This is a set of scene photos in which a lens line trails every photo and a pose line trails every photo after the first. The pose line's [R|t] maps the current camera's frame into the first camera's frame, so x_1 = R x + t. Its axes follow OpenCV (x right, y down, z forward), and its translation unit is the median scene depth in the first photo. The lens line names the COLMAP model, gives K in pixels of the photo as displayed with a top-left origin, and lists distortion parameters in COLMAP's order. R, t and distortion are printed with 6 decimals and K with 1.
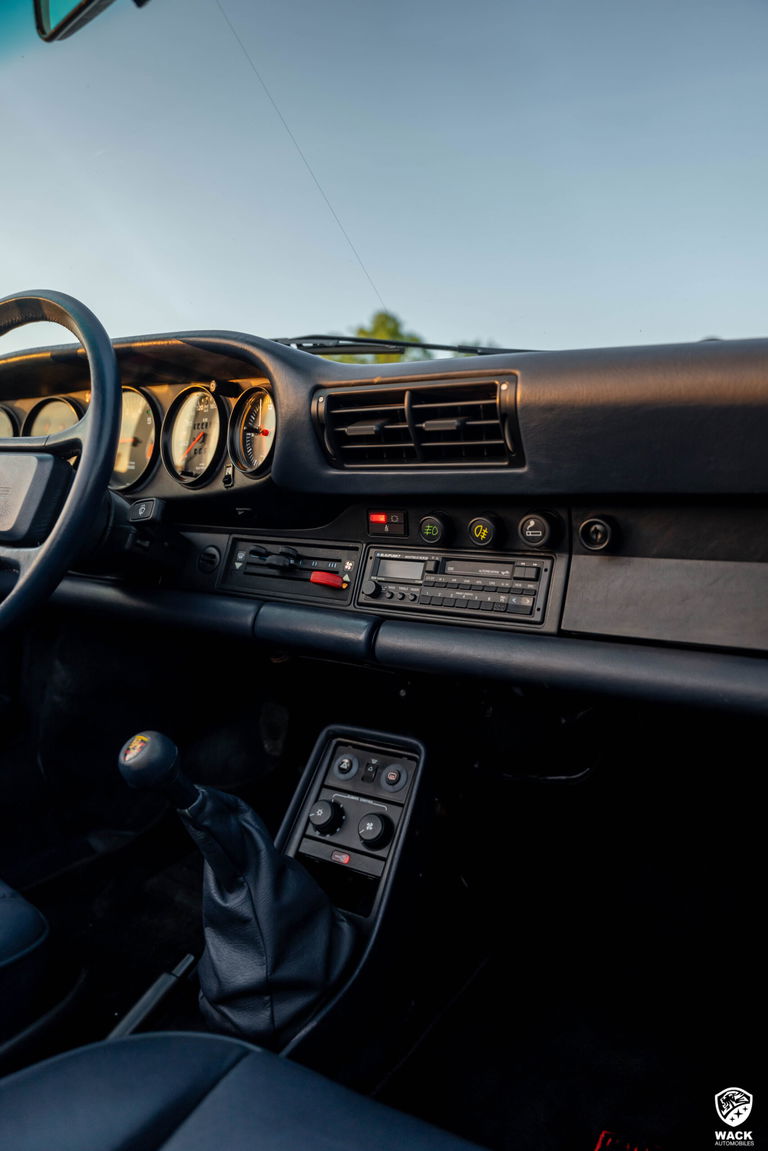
lens RADIAL K [[778.5, 0, 394.6], [0, 778.5, 576.8], [0, 0, 1]] dist [-0.008352, -0.007845]
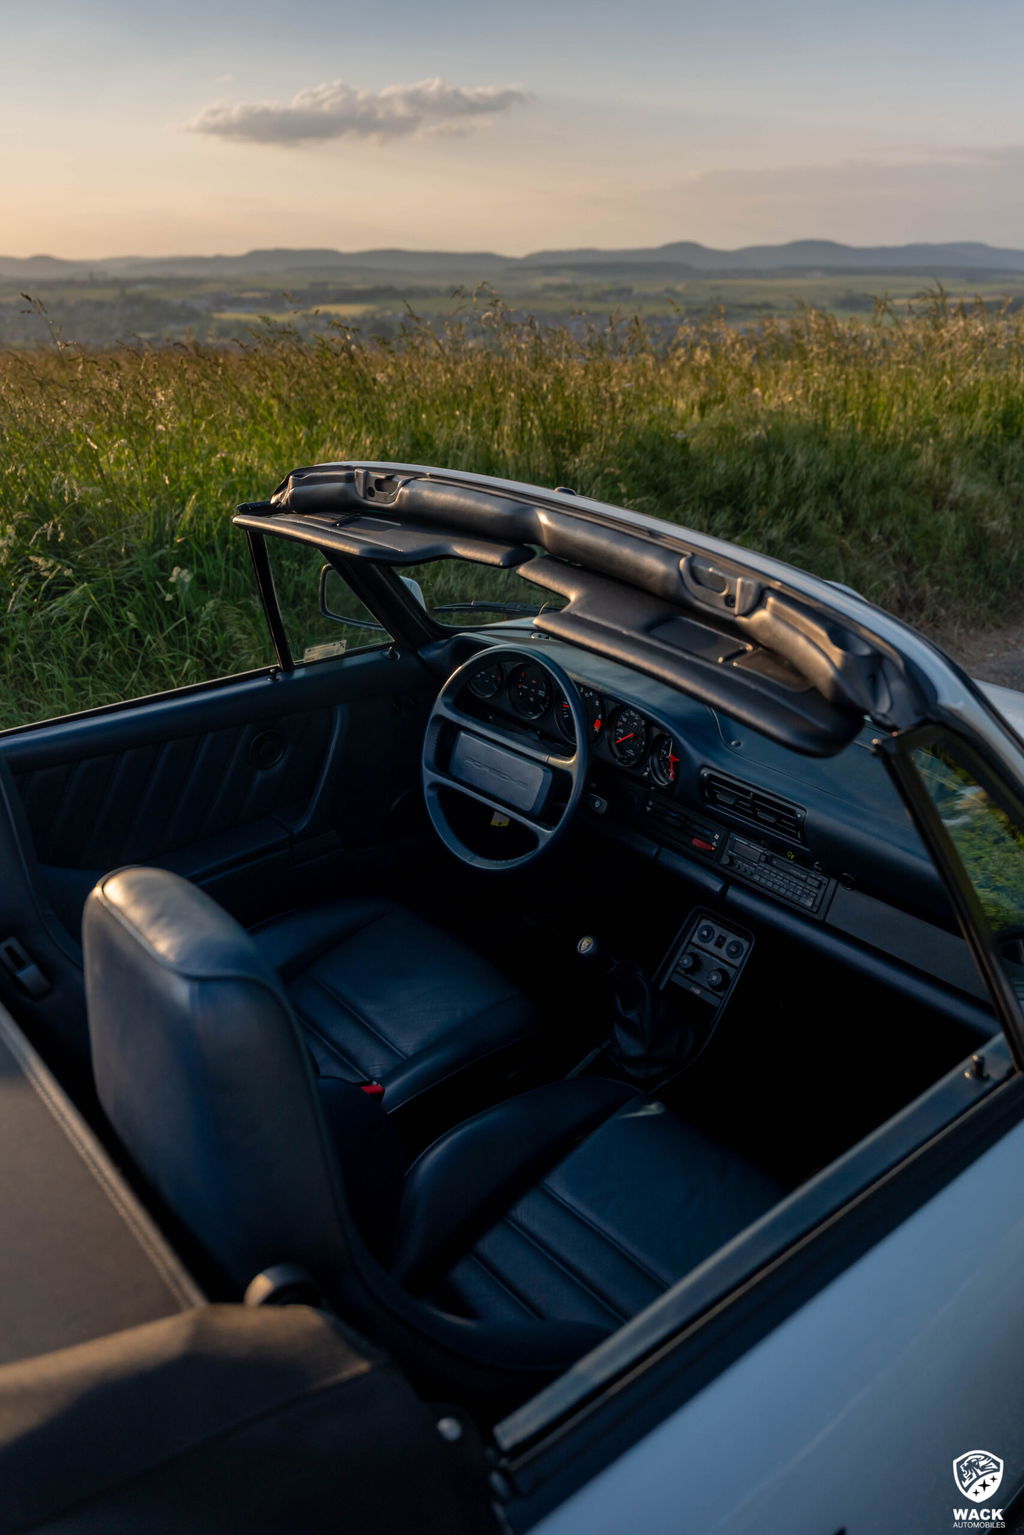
lens RADIAL K [[1106.3, 0, 514.1], [0, 1106.3, 761.8], [0, 0, 1]] dist [-0.005781, -0.003292]
pose [[0.949732, 0.145964, -0.276955, 0.164691], [-0.060289, 0.953372, 0.295715, -0.878893], [0.307205, -0.264152, 0.914248, -1.283990]]
